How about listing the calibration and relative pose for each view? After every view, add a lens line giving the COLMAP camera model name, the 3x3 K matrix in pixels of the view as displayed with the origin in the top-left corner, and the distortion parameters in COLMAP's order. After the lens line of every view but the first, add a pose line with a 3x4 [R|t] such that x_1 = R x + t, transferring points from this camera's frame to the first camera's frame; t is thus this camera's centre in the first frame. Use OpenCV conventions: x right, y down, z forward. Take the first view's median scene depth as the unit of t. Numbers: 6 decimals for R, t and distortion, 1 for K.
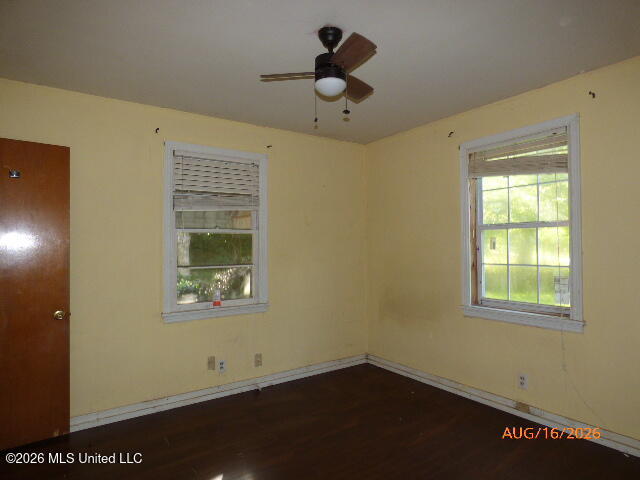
lens RADIAL K [[403.9, 0, 320.0], [0, 403.9, 240.0], [0, 0, 1]] dist [0.003572, -0.006072]
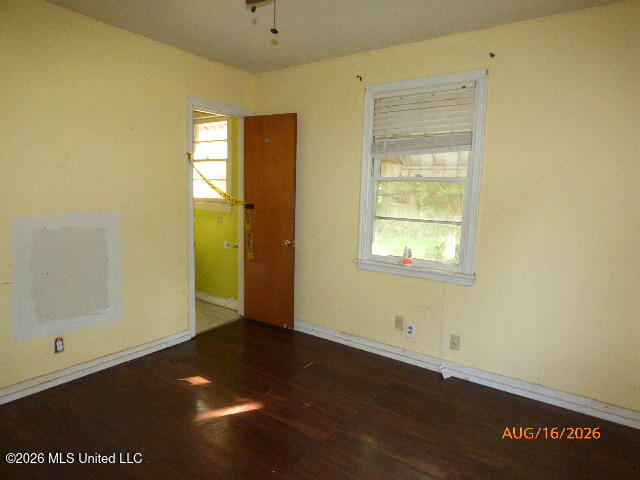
lens RADIAL K [[403.9, 0, 320.0], [0, 403.9, 240.0], [0, 0, 1]] dist [0.003572, -0.006072]
pose [[0.318551, 0.137433, -0.937890, 0.523887], [-0.015899, 0.990069, 0.139679, -0.012103], [0.947772, -0.029583, 0.317572, 0.538744]]
